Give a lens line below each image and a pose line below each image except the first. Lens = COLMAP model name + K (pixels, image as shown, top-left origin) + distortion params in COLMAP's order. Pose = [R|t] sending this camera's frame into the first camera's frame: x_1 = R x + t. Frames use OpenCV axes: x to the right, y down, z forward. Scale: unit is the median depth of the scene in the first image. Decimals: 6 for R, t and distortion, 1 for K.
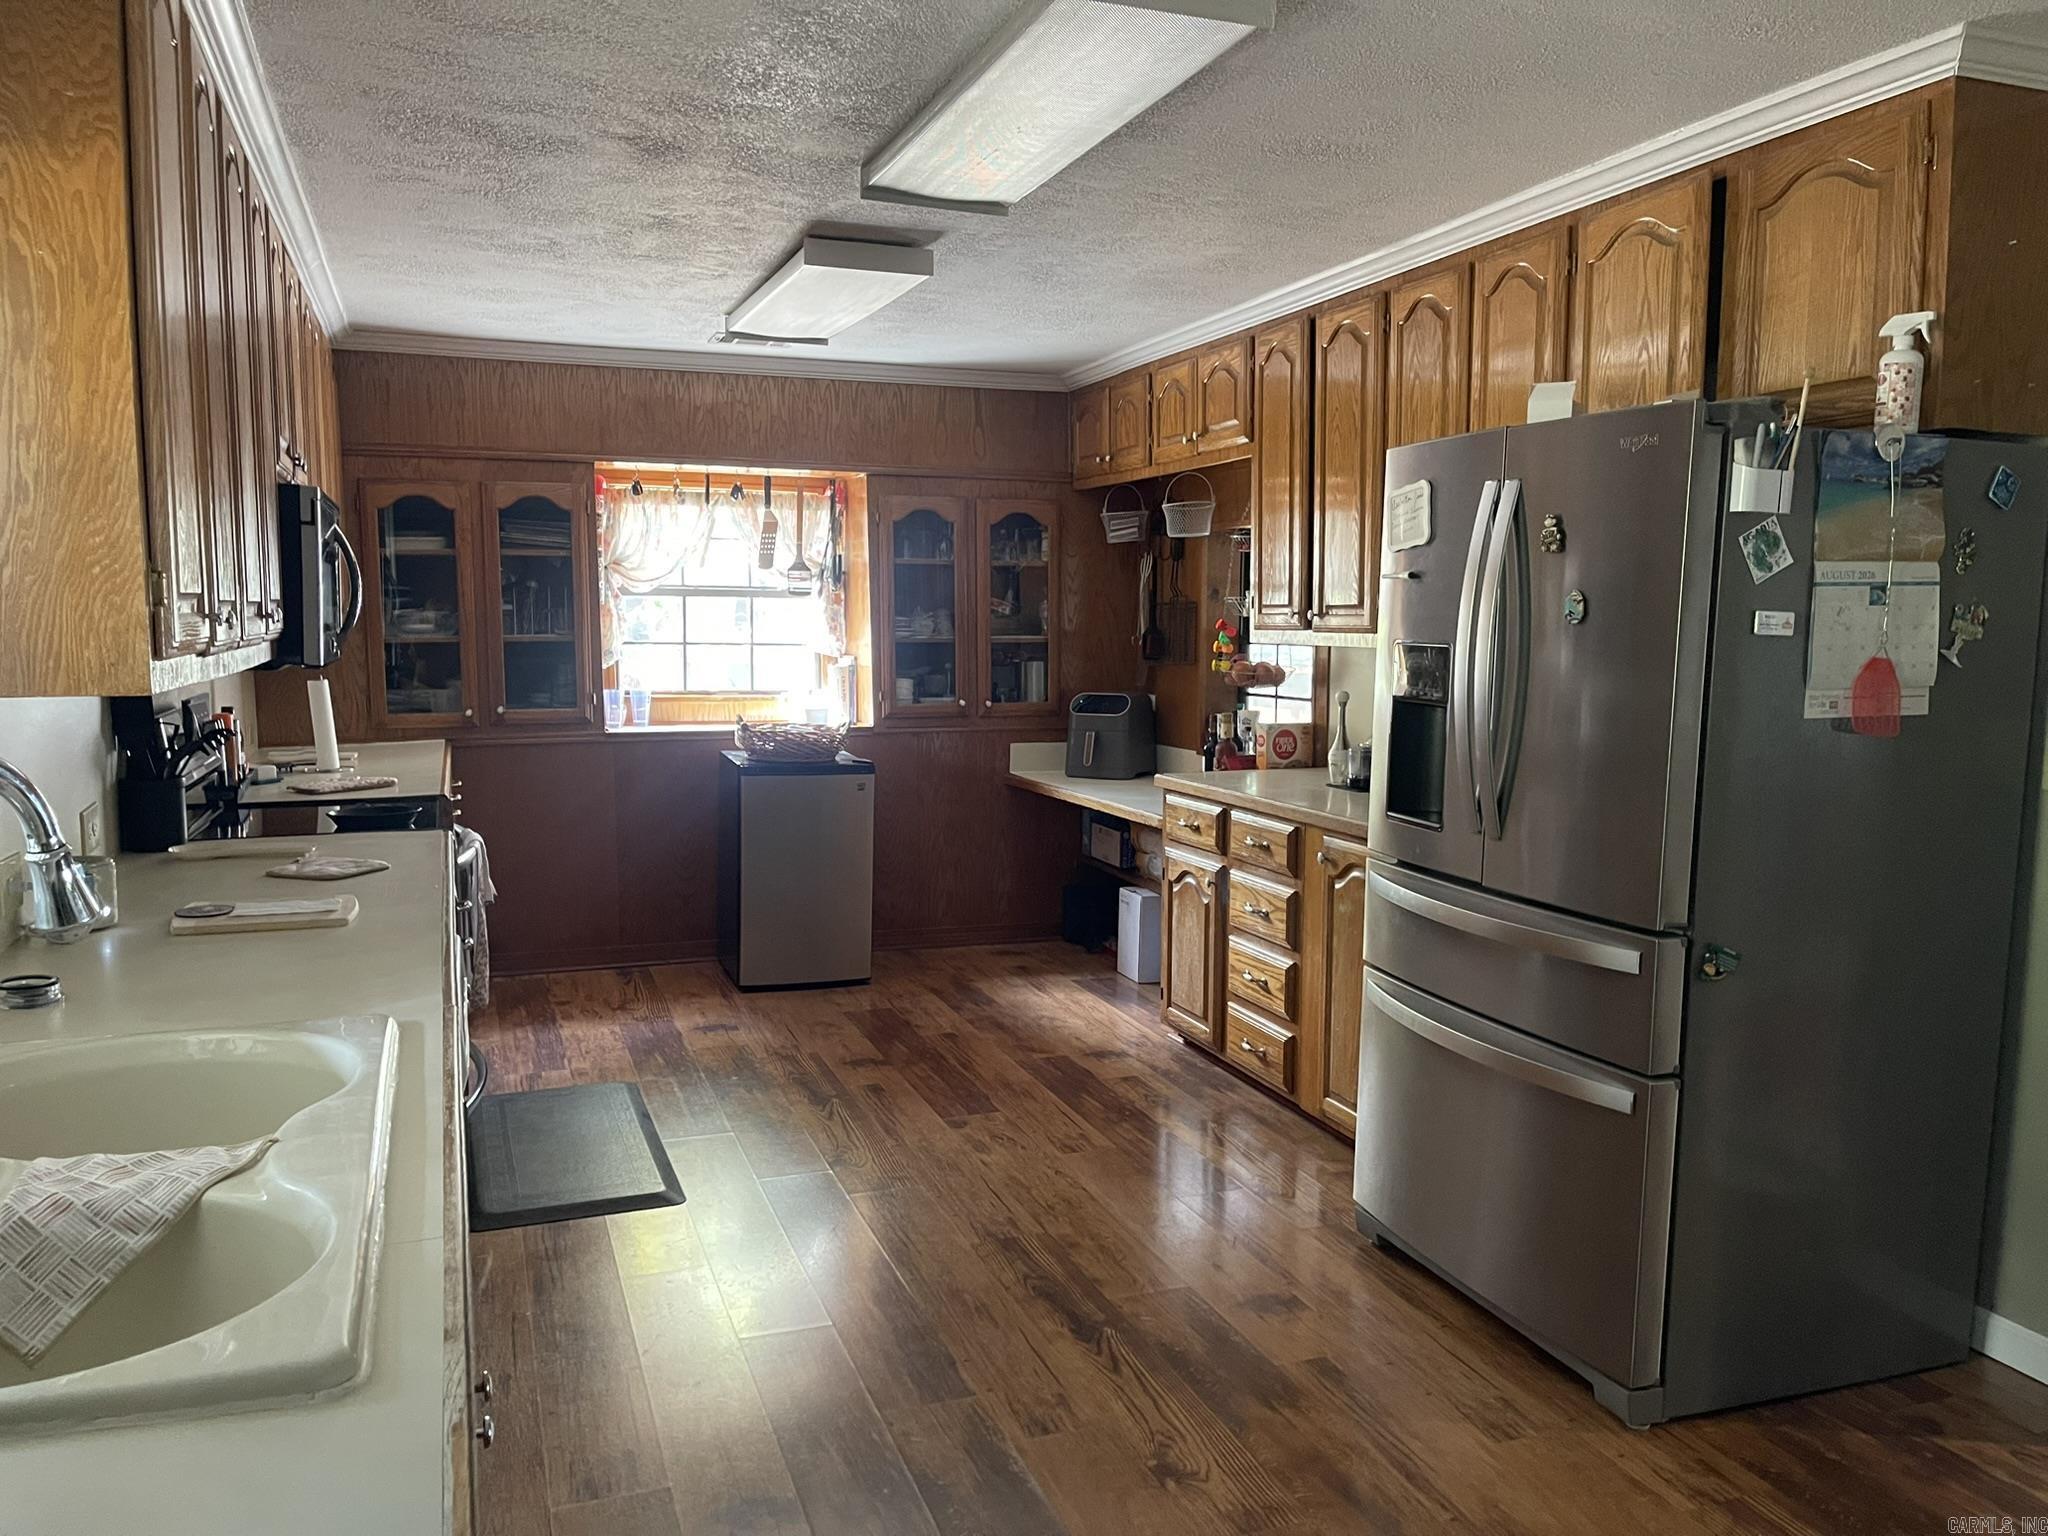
lens RADIAL K [[1553.7, 0, 1029.2], [0, 1553.7, 782.7], [0, 0, 1]] dist [0.060025, -0.079609]
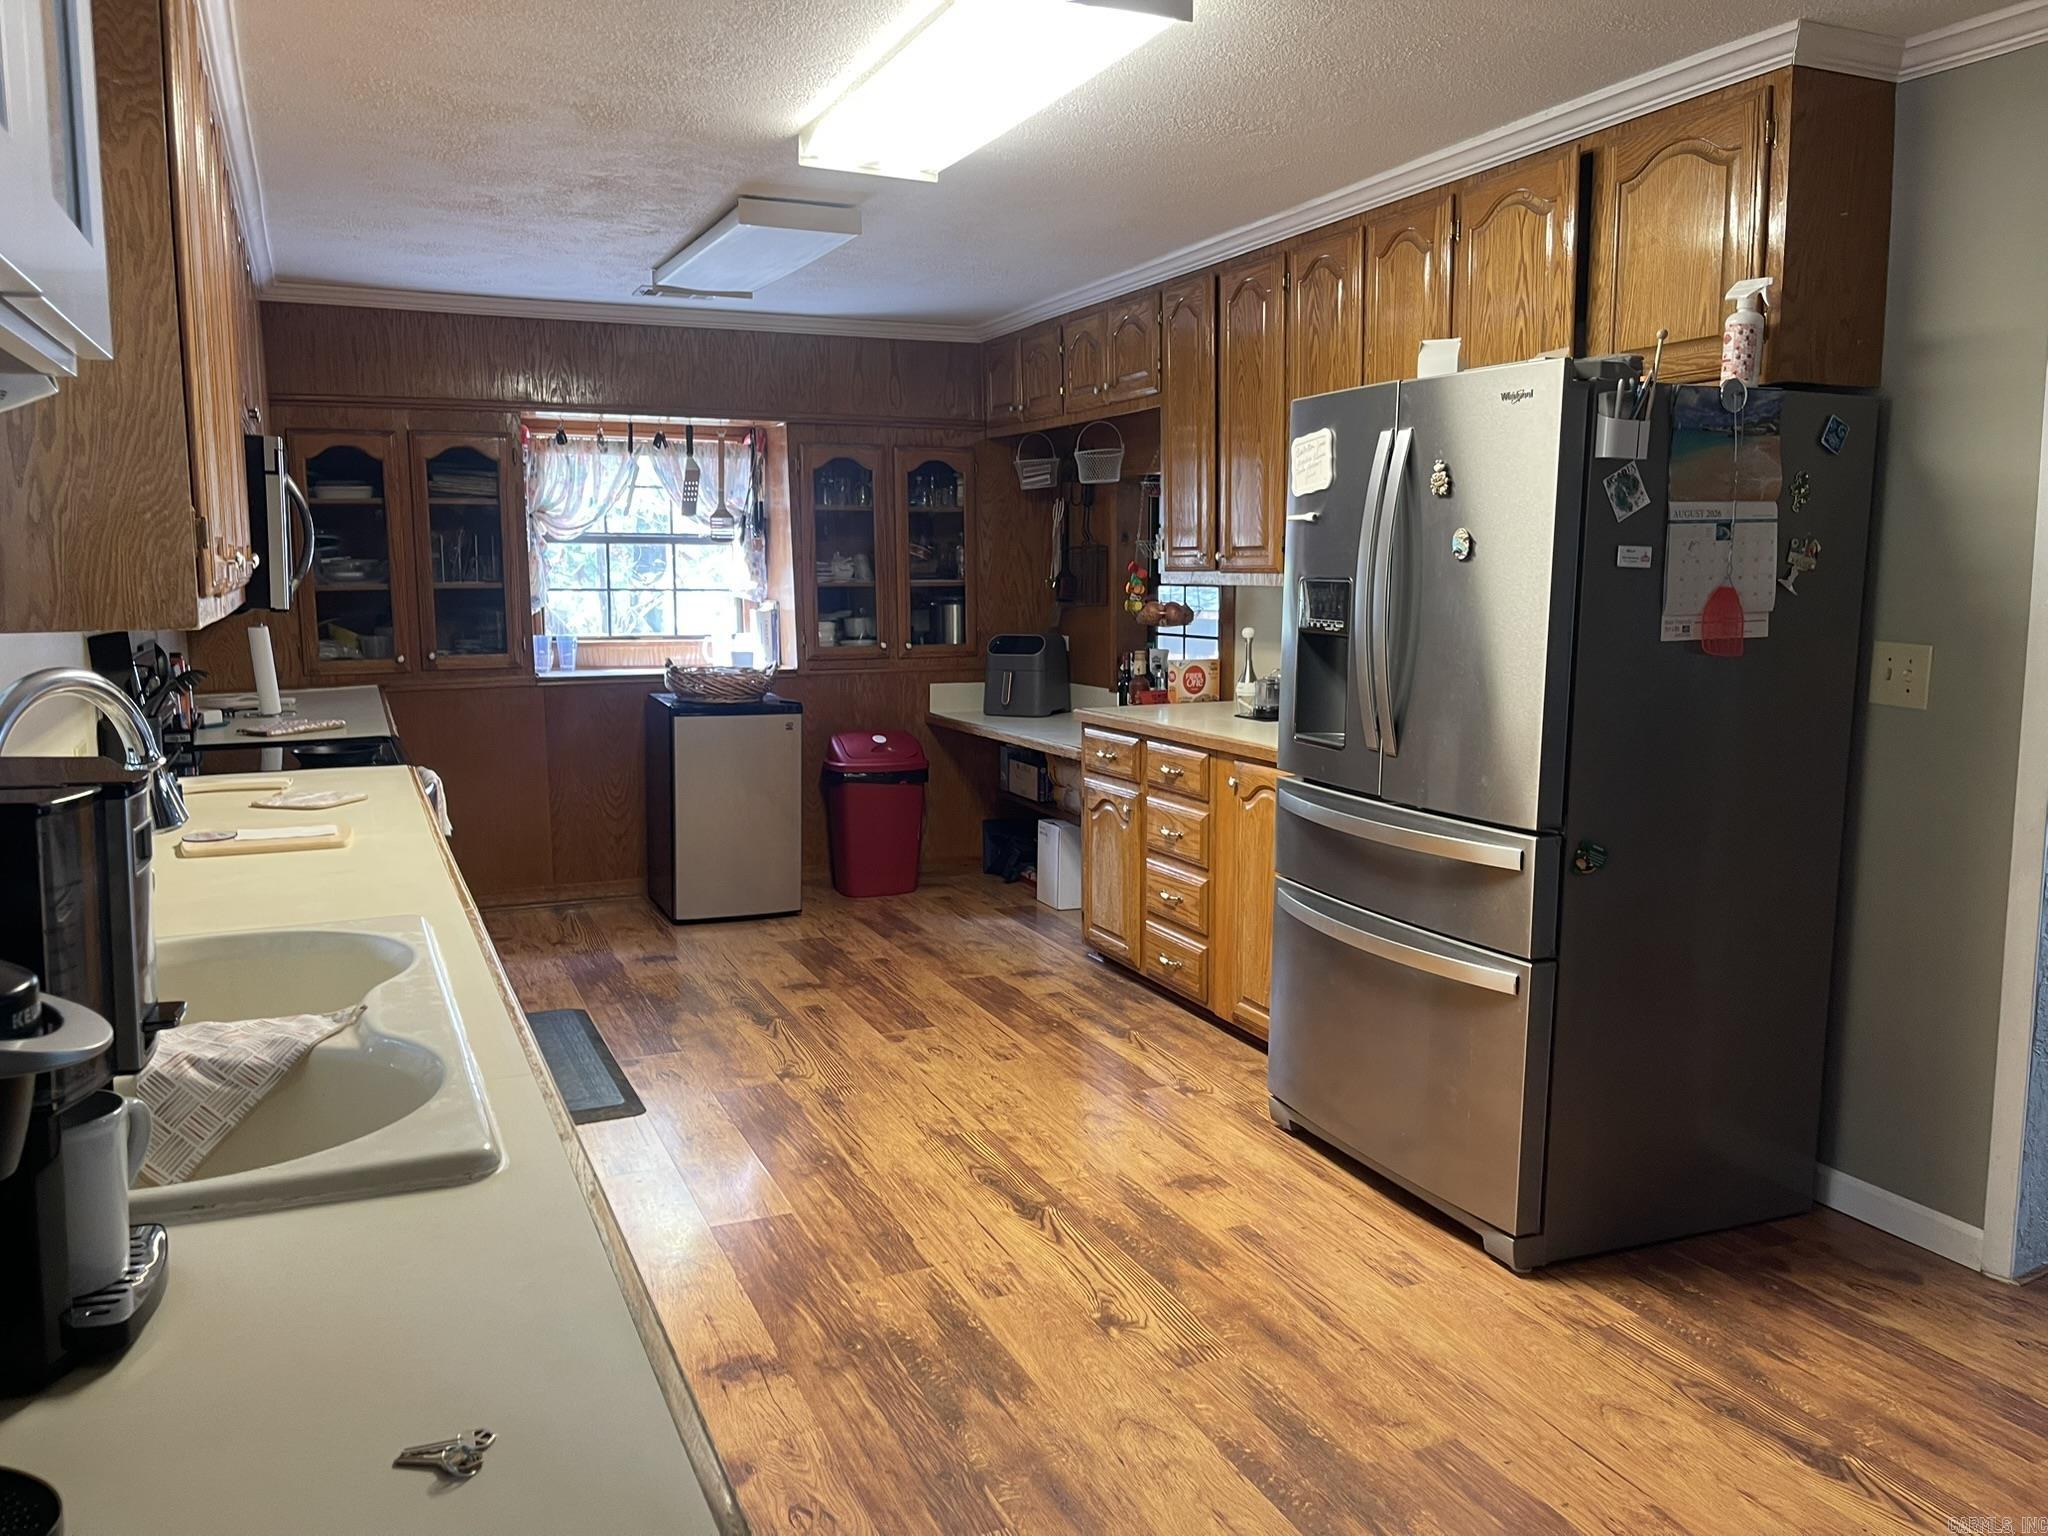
lens RADIAL K [[1553.7, 0, 1022.5], [0, 1553.7, 760.7], [0, 0, 1]] dist [0.060025, -0.079609]
pose [[0.998033, -0.015401, 0.060770, -0.022605], [0.014250, 0.999712, 0.019328, 0.010904], [-0.061050, -0.018425, 0.997965, -0.064159]]
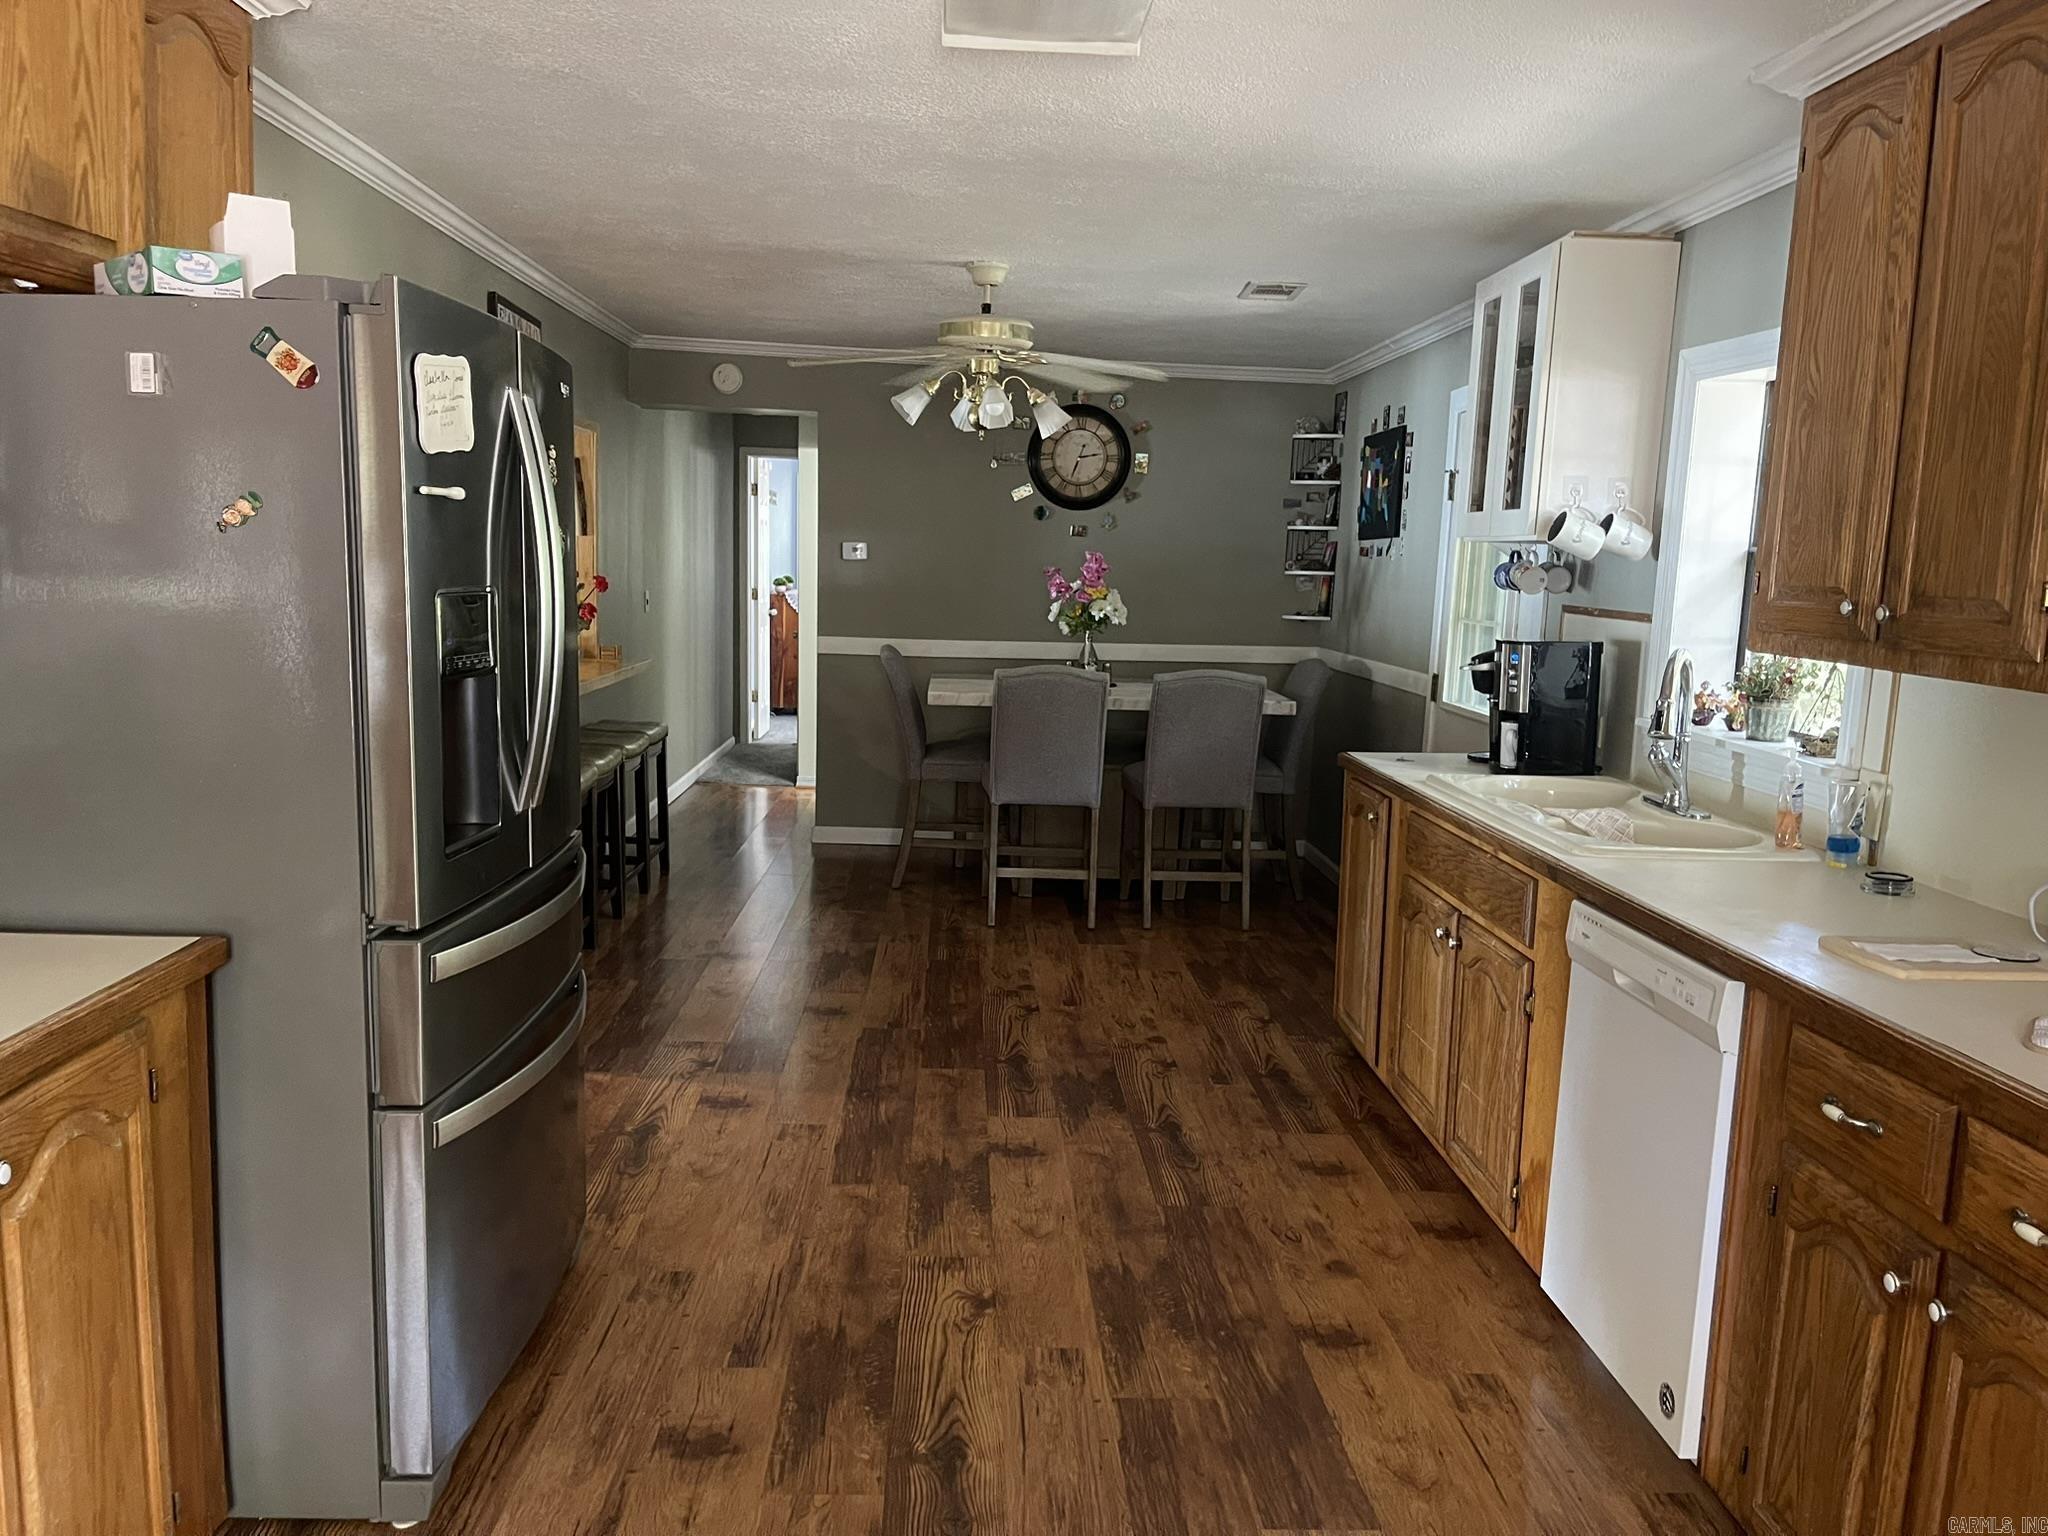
lens RADIAL K [[1553.7, 0, 1027.0], [0, 1553.7, 780.9], [0, 0, 1]] dist [0.060025, -0.079609]
pose [[-0.952395, -0.083609, 0.293178, -0.159685], [-0.009506, 0.969335, 0.245557, -0.141924], [-0.304719, 0.231081, -0.923985, 1.247157]]
